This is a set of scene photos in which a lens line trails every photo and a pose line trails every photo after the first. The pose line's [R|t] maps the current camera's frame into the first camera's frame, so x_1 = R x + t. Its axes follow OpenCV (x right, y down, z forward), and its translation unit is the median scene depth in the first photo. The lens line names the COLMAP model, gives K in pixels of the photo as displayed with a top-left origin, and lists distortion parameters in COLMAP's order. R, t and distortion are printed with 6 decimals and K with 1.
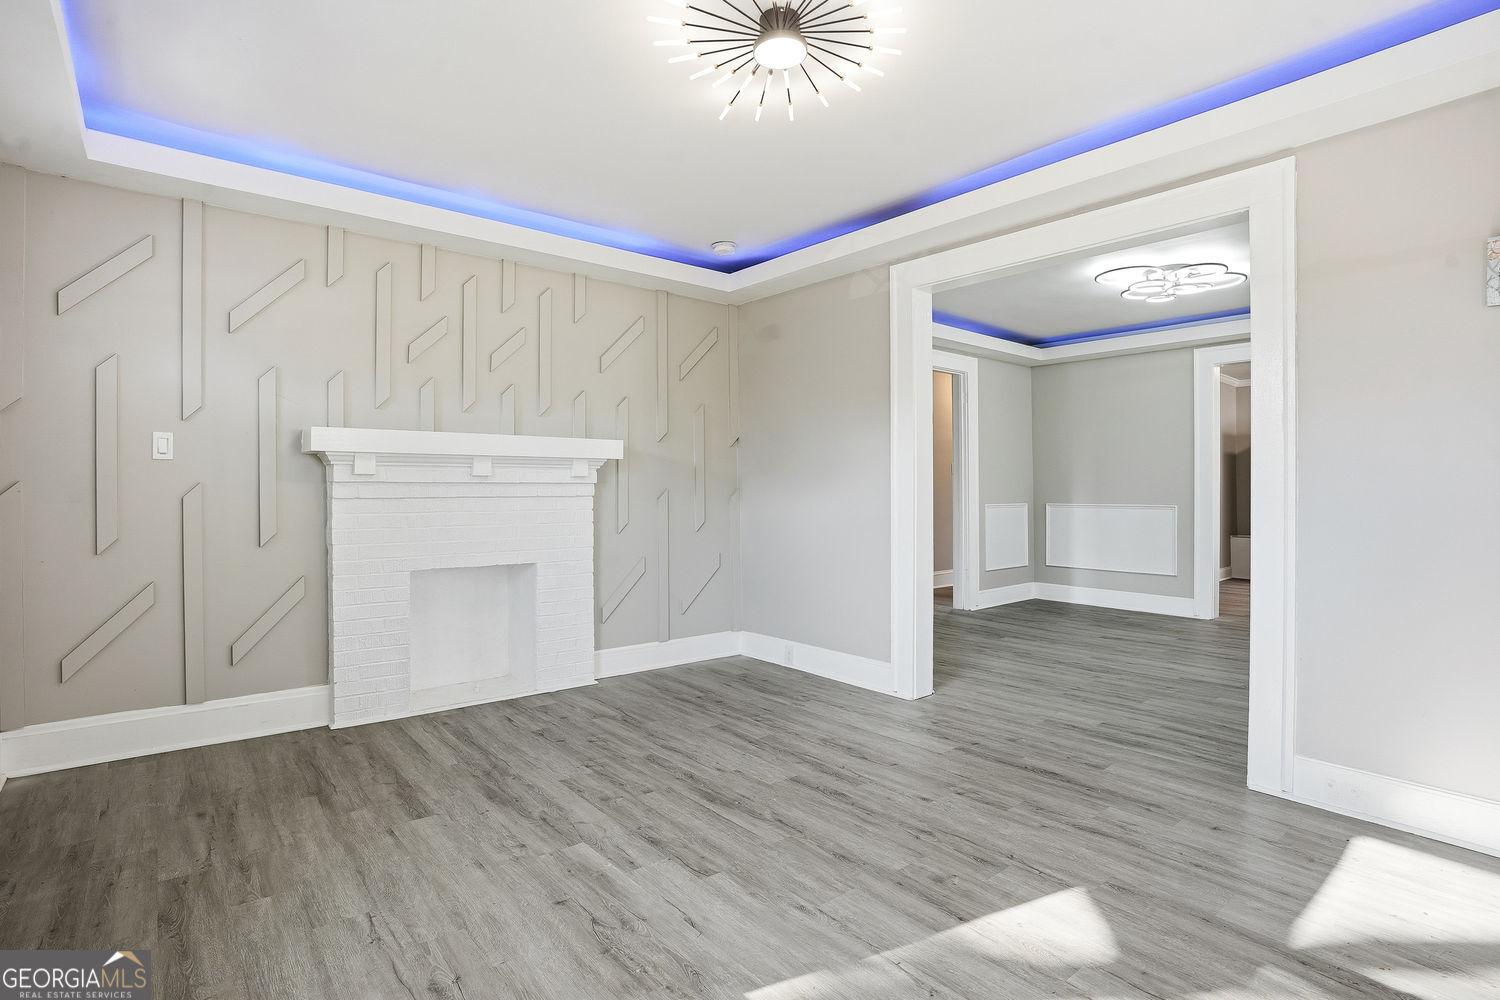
lens RADIAL K [[744.4, 0, 743.4], [0, 744.4, 493.7], [0, 0, 1]] dist [-0.079901, 0.038541]
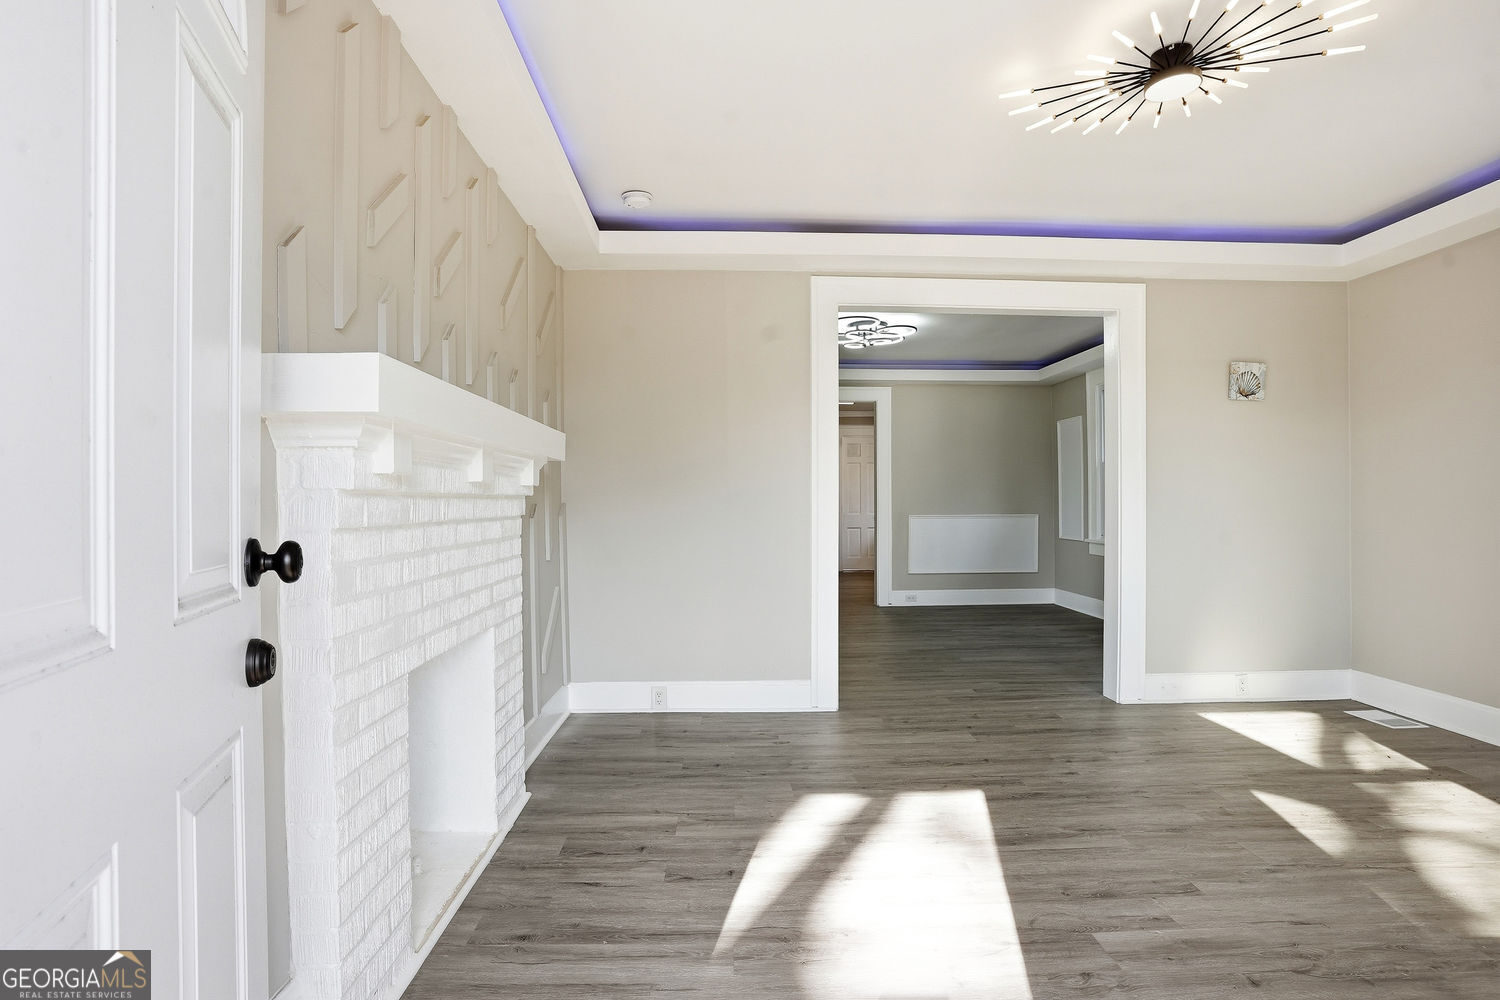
lens RADIAL K [[744.4, 0, 743.4], [0, 744.4, 493.7], [0, 0, 1]] dist [-0.079901, 0.038541]
pose [[0.610748, 0.006202, 0.791801, -0.758284], [0.007559, 0.999878, -0.013662, -0.003763], [-0.791789, 0.014329, 0.610627, 0.560950]]
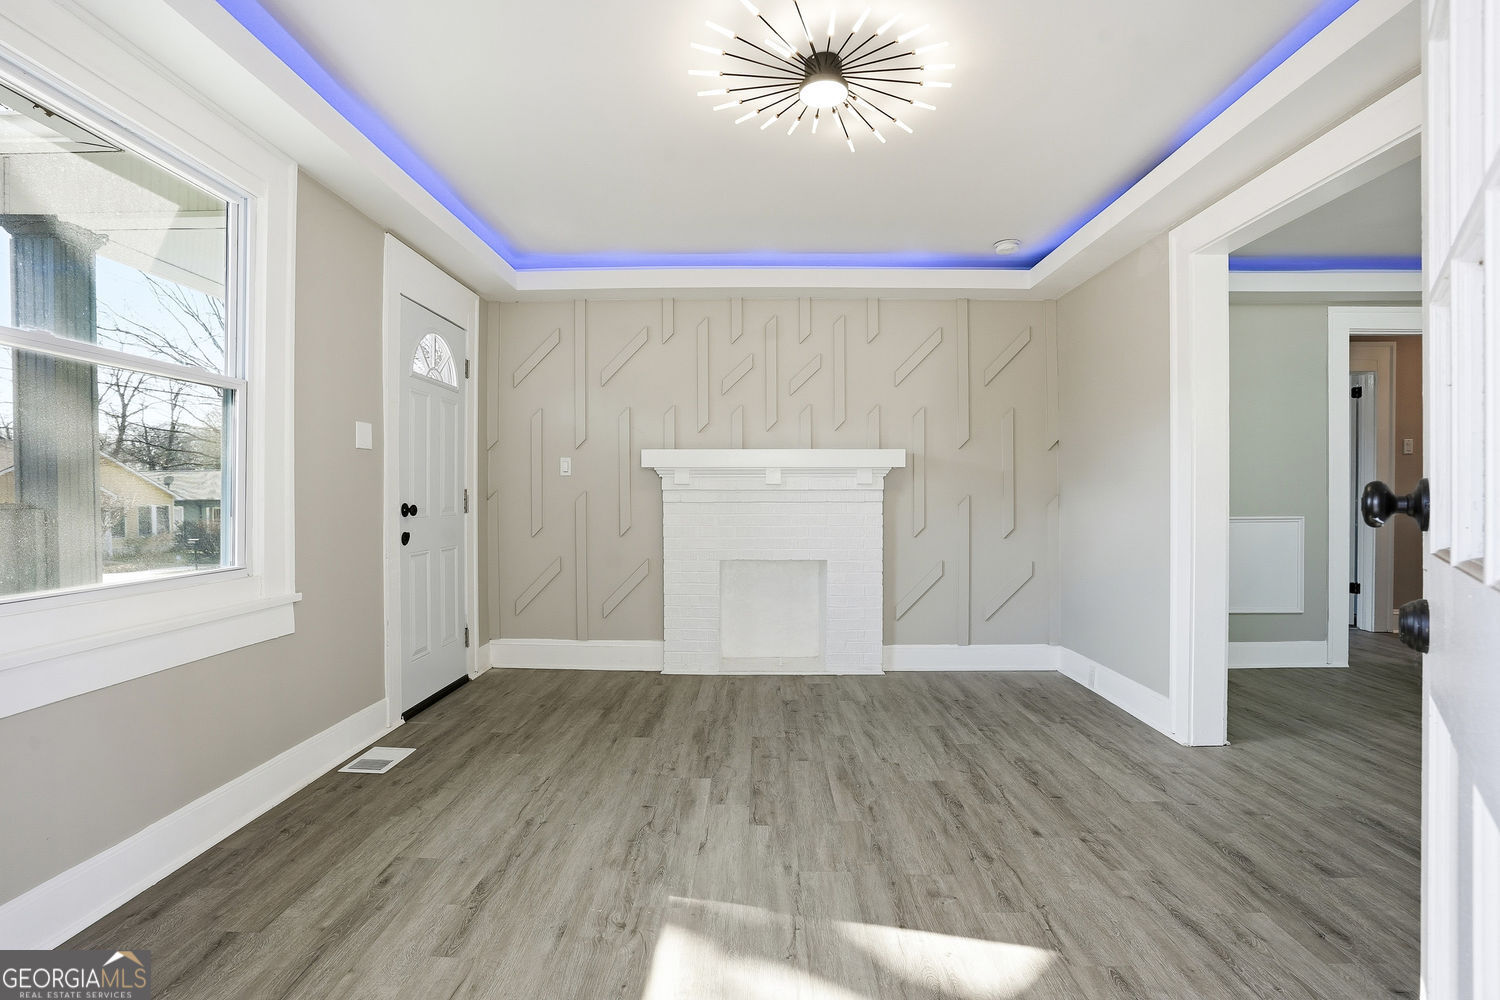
lens RADIAL K [[744.4, 0, 743.4], [0, 744.4, 493.7], [0, 0, 1]] dist [-0.079901, 0.038541]
pose [[0.757135, -0.002366, -0.653255, 0.447253], [-0.001681, 0.999983, -0.005571, -0.001834], [0.653257, 0.005316, 0.757118, 0.055642]]
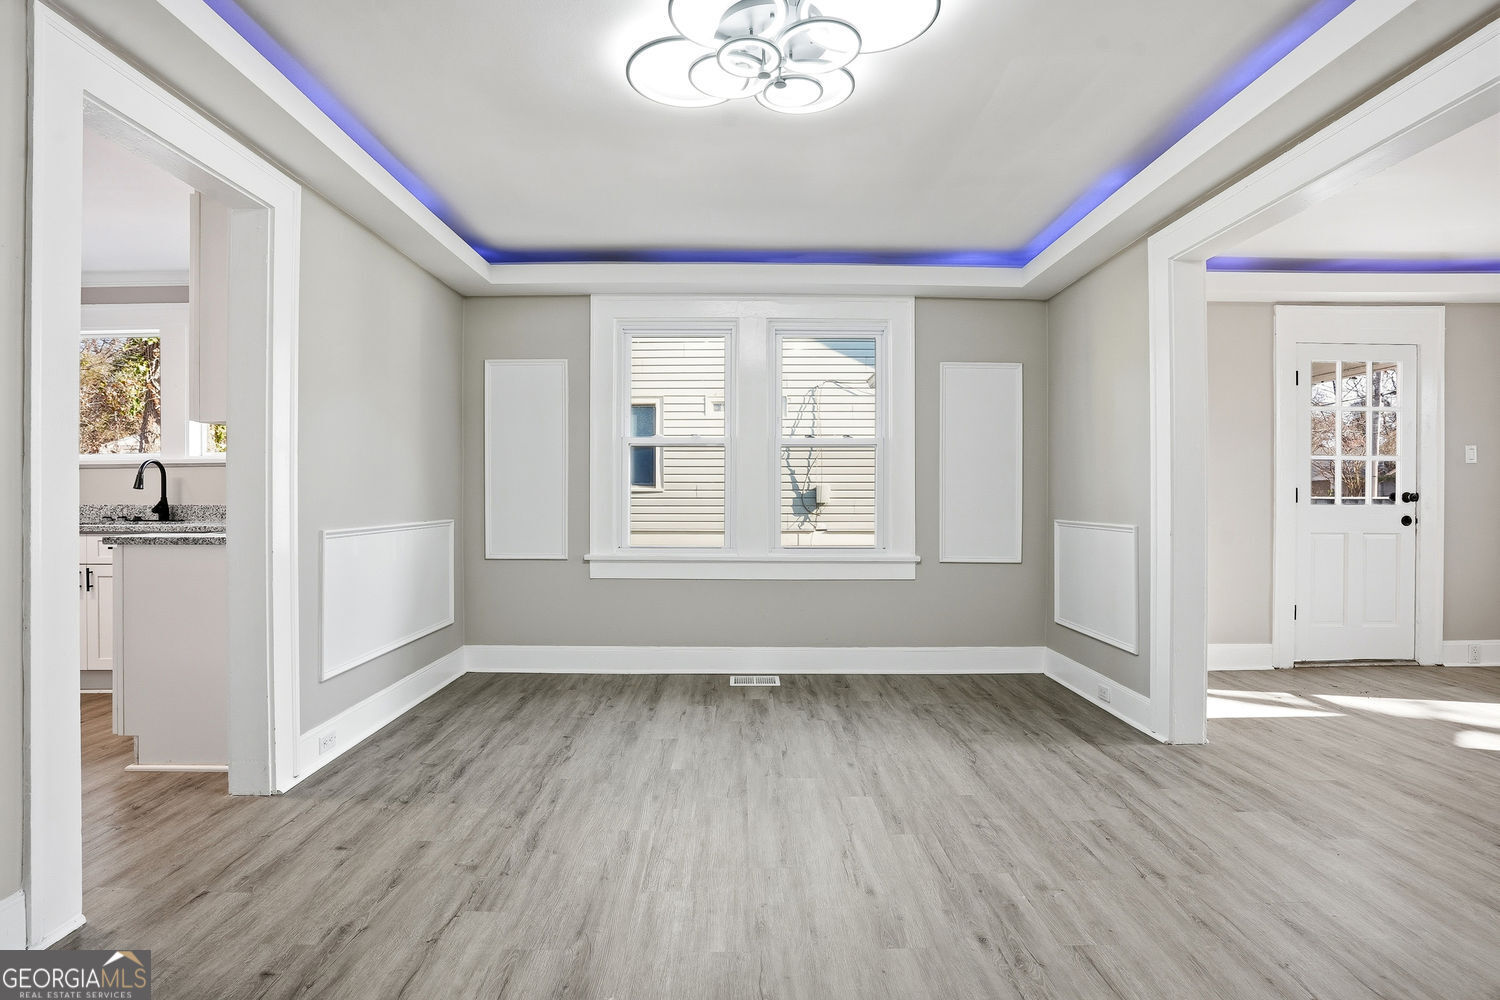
lens RADIAL K [[744.4, 0, 743.4], [0, 744.4, 493.7], [0, 0, 1]] dist [-0.079901, 0.038541]
pose [[-0.776690, -0.004469, 0.629867, 0.440488], [0.002355, 0.999947, 0.009998, -0.019628], [-0.629879, 0.009248, -0.776639, 1.954661]]
